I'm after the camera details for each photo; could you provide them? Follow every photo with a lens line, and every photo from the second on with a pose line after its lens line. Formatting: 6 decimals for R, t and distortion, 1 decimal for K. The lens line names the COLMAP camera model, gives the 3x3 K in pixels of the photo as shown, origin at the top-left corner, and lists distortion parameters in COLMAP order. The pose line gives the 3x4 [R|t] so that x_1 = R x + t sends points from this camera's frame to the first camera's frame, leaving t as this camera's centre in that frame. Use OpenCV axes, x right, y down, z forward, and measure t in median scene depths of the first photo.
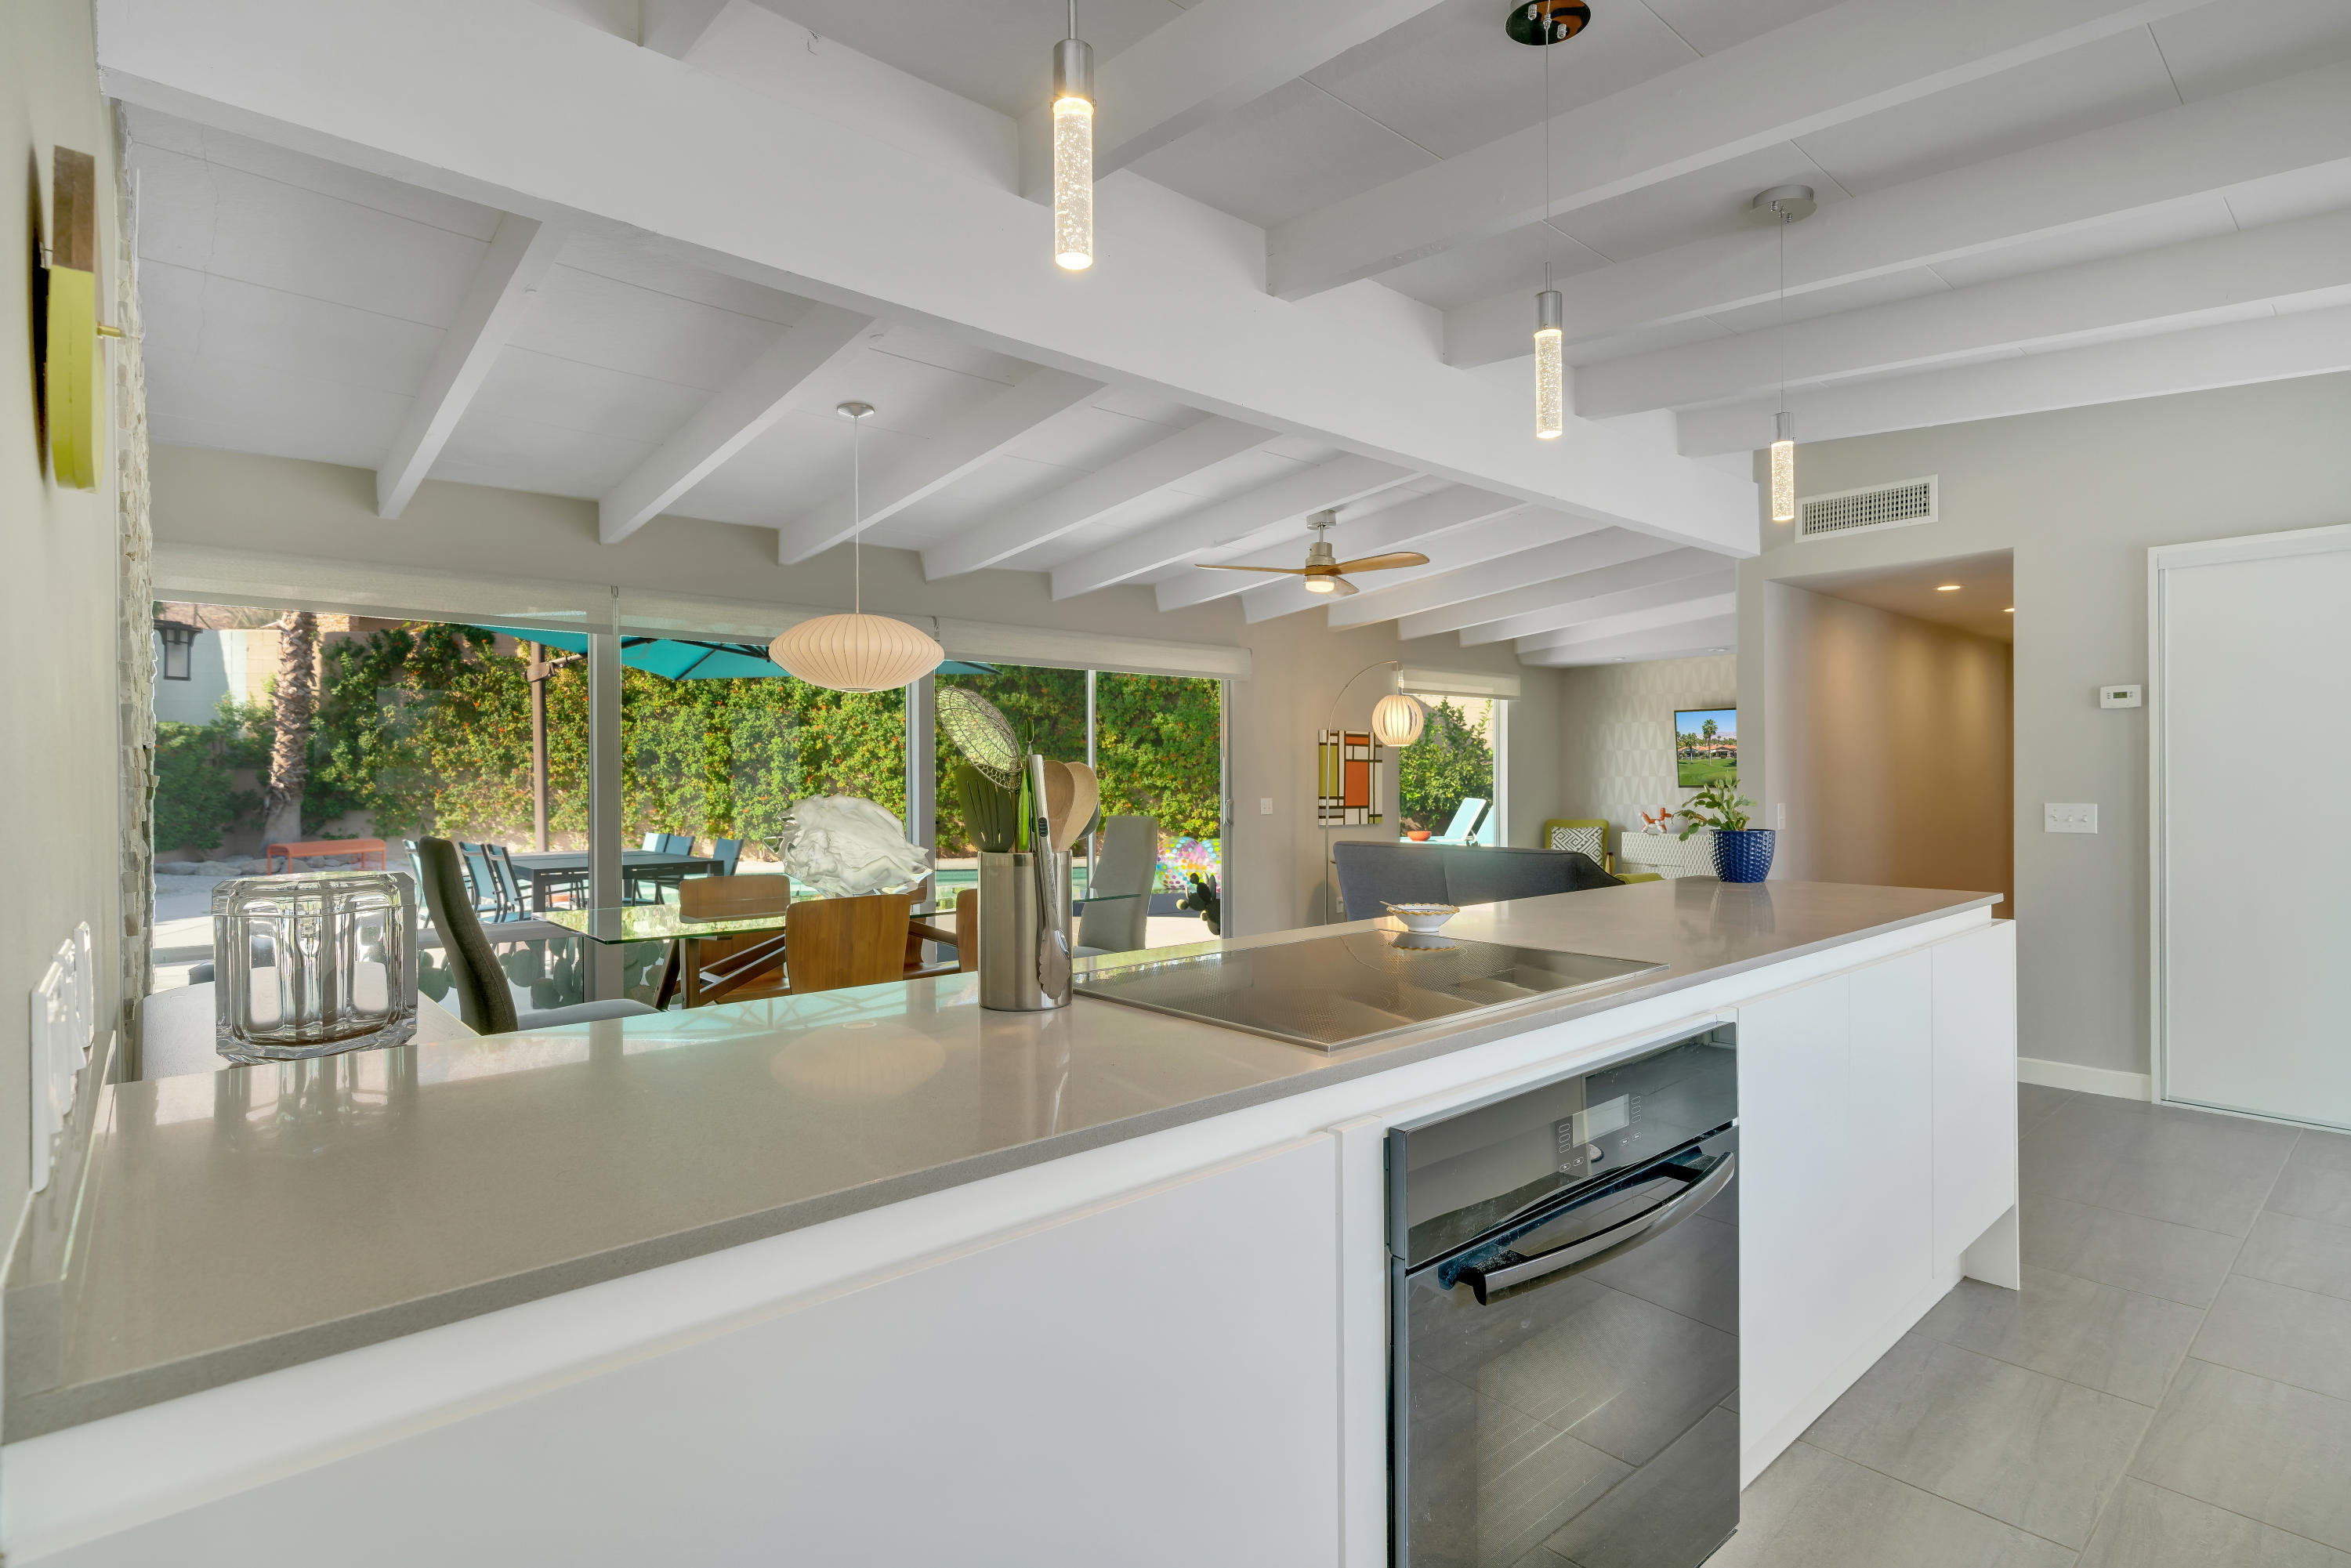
lens RADIAL K [[1219.0, 0, 1172.6], [0, 1219.0, 784.0], [0, 0, 1]] dist [0.010190, 0.001782]
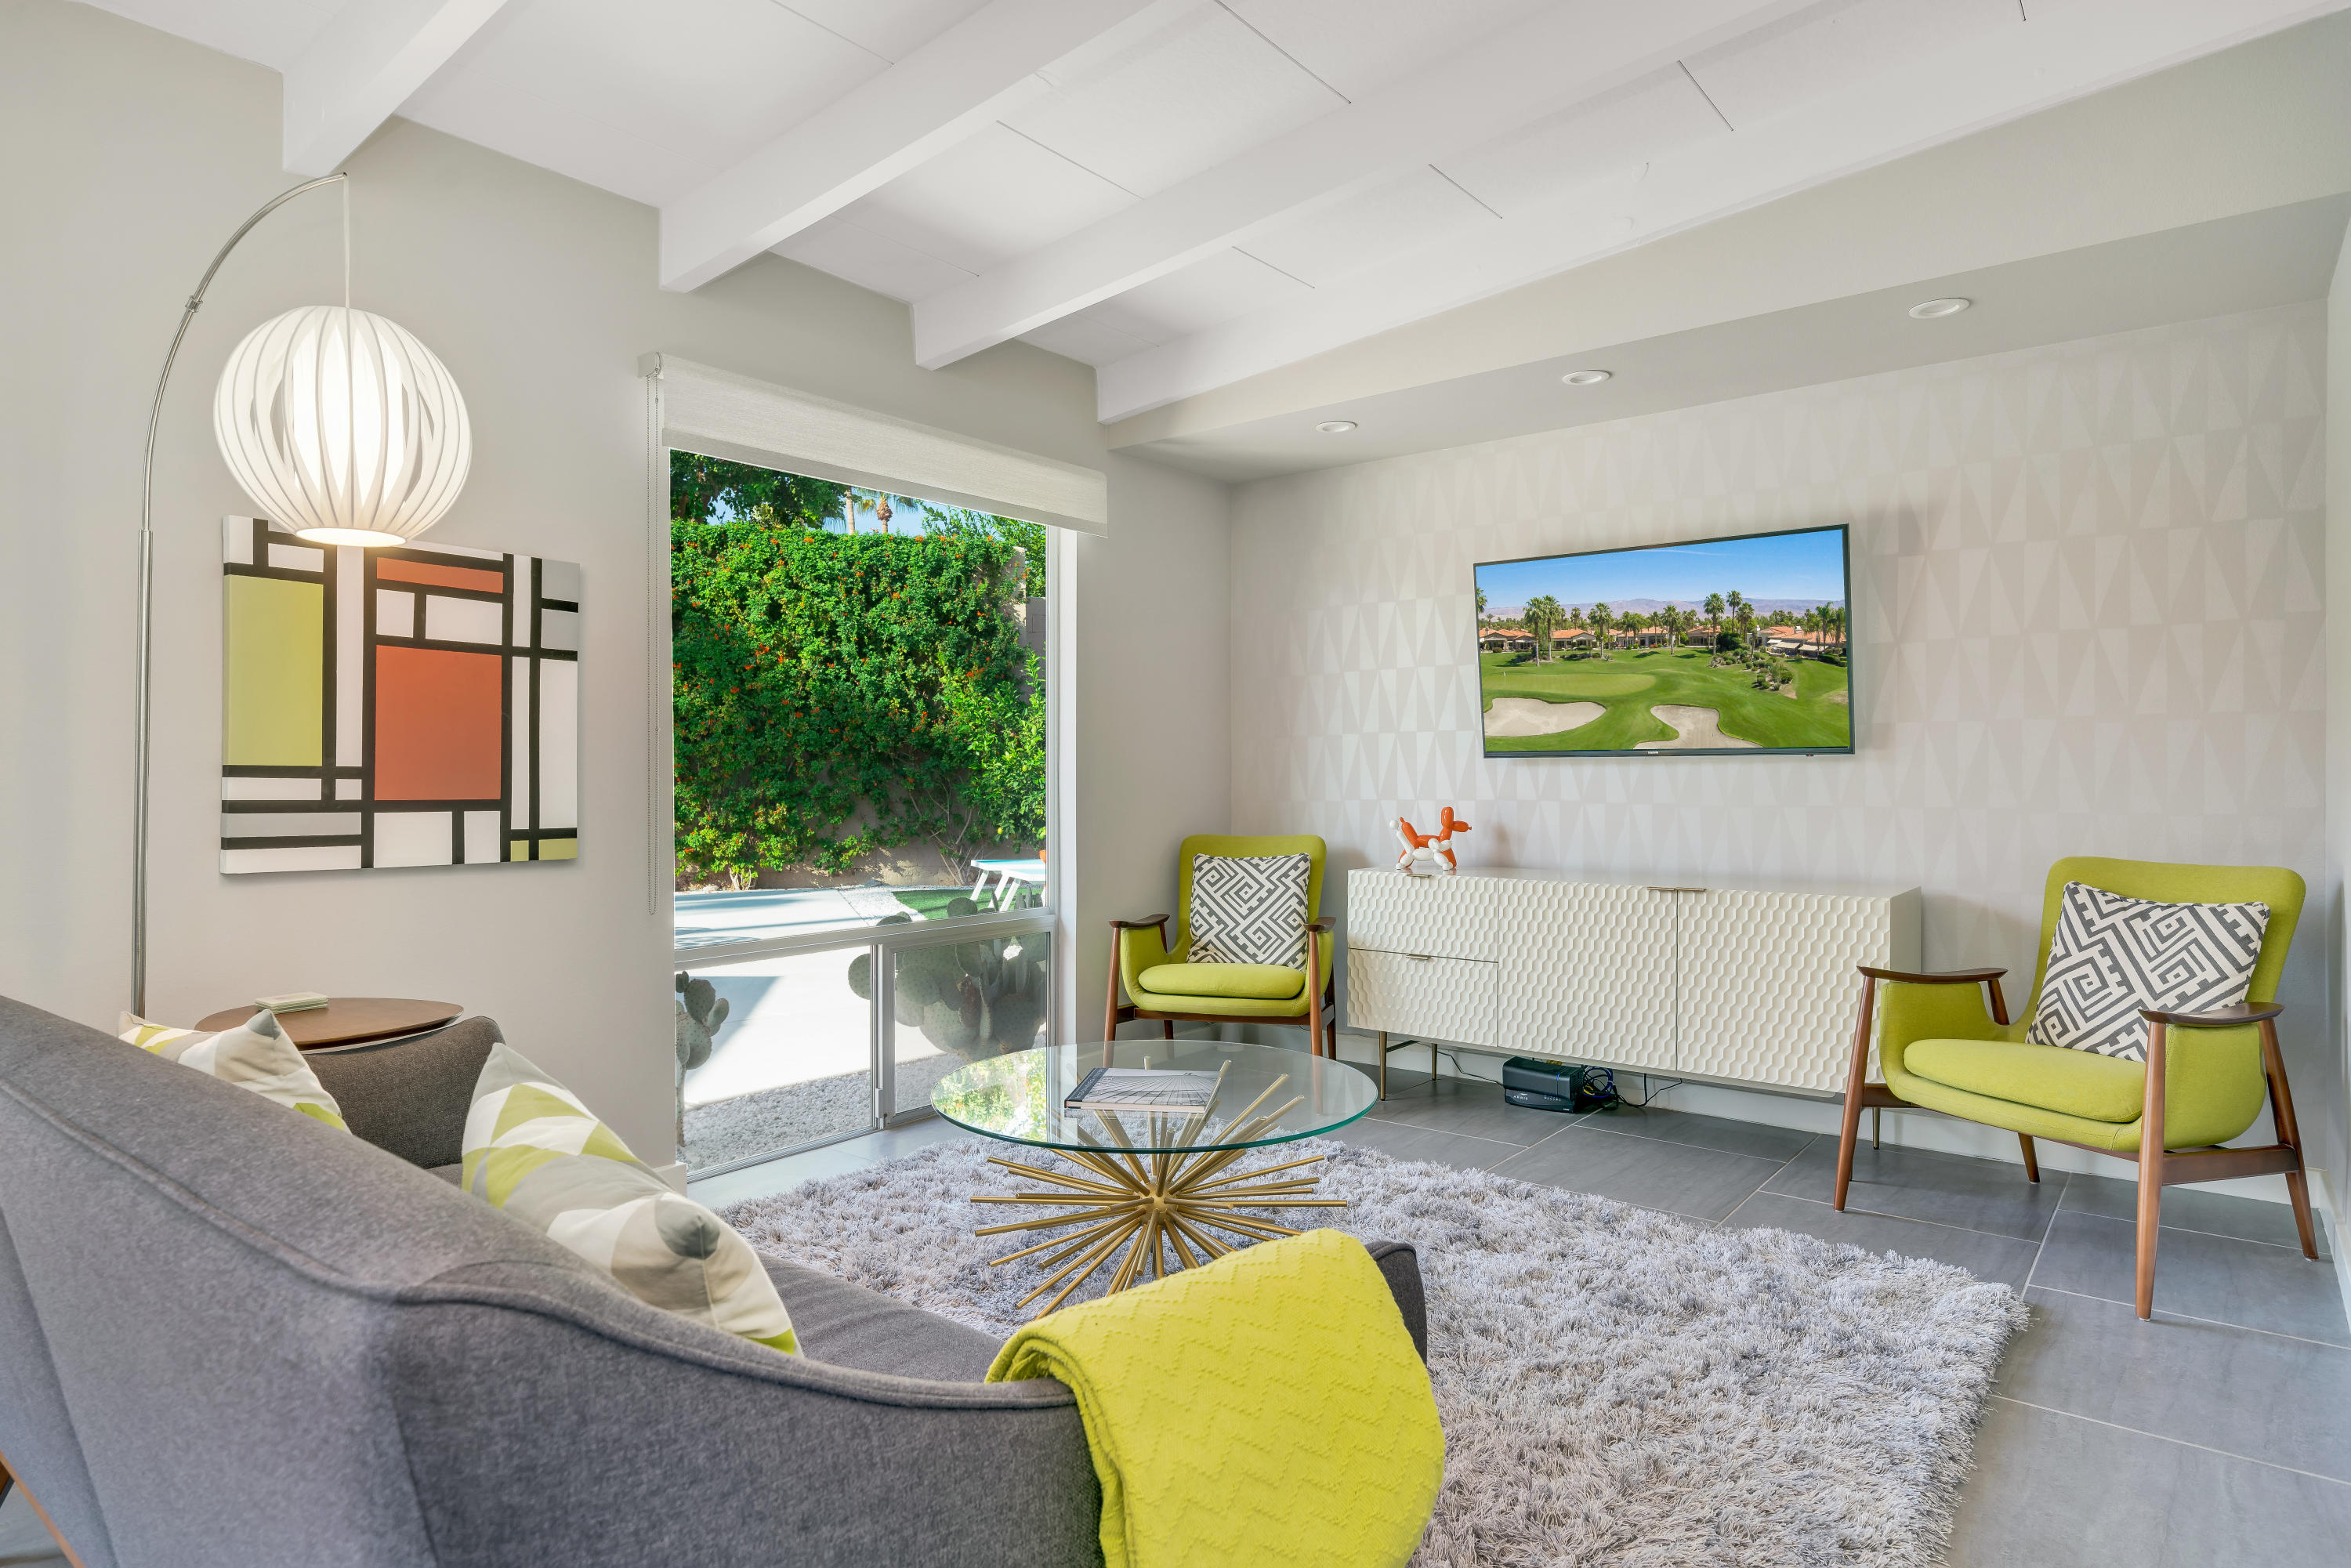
lens RADIAL K [[1323.3, 0, 1194.0], [0, 1323.3, 788.3], [0, 0, 1]] dist [-0.002218, 0.005141]
pose [[0.984102, 0.001702, 0.177594, 0.149527], [-0.002340, 0.999992, 0.003387, 0.007347], [-0.177587, -0.003748, 0.984098, 0.362144]]
